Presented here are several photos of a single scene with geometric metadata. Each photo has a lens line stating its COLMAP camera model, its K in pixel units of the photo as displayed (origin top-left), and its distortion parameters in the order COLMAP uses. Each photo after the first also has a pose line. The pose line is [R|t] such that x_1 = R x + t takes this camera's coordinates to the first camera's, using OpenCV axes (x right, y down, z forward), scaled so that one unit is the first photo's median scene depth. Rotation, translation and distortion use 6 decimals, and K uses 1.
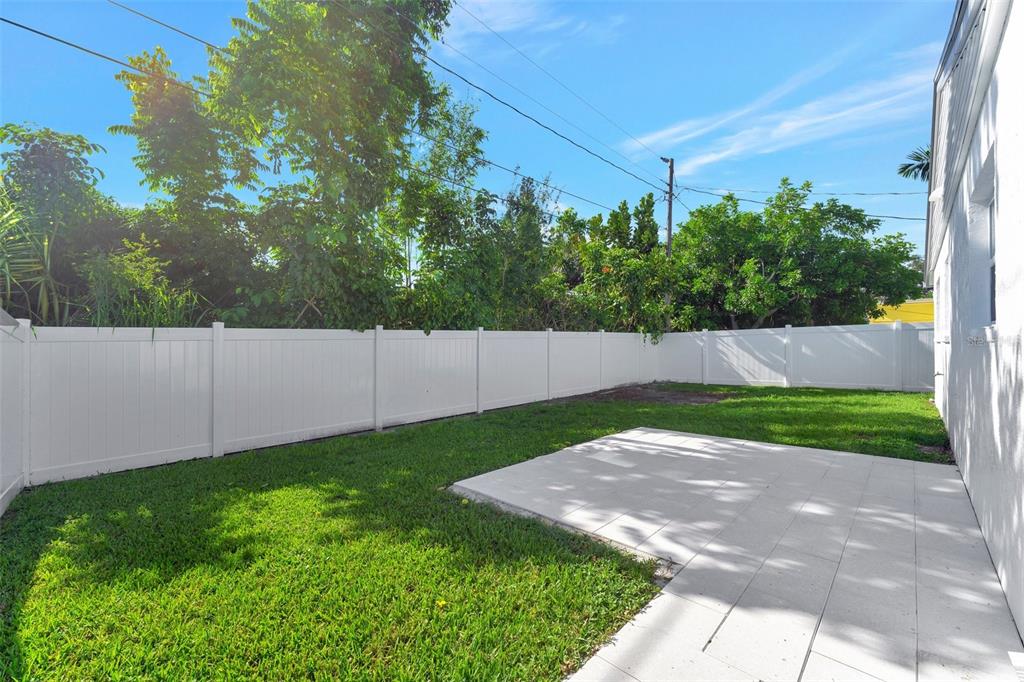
lens RADIAL K [[404.8, 0, 516.8], [0, 404.8, 337.9], [0, 0, 1]] dist [-0.001888, -0.000167]
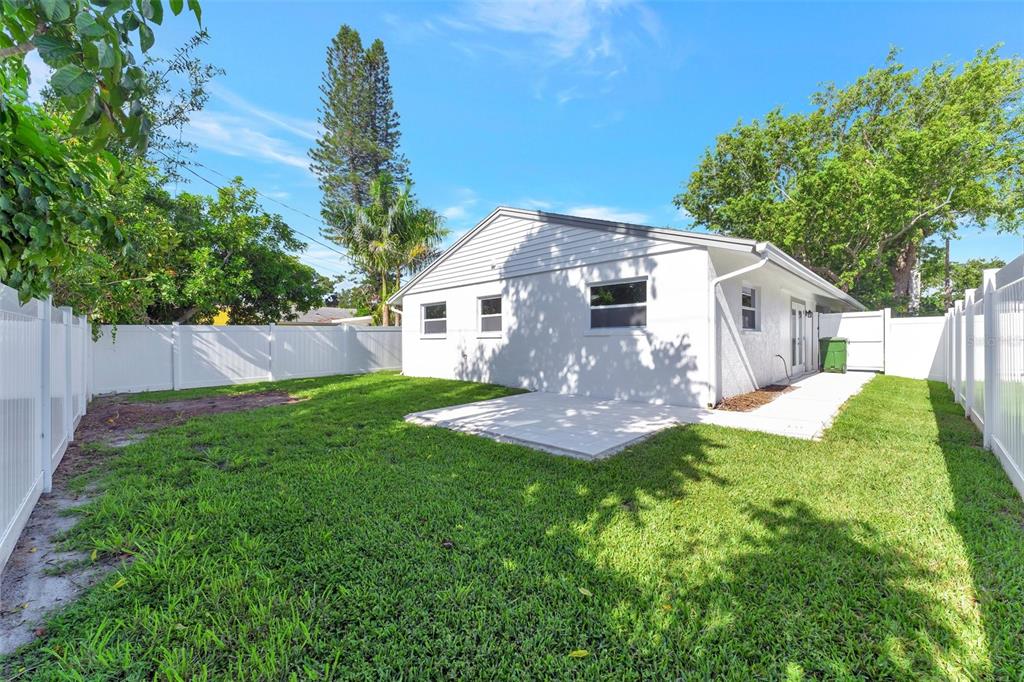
lens RADIAL K [[398.1, 0, 513.4], [0, 398.1, 342.5], [0, 0, 1]] dist [0.000638, -0.000139]
pose [[-0.000011, 0.003007, 0.999995, -0.364246], [-0.011562, 0.999929, -0.003007, 0.014777], [-0.999933, -0.011562, 0.000024, 0.353616]]
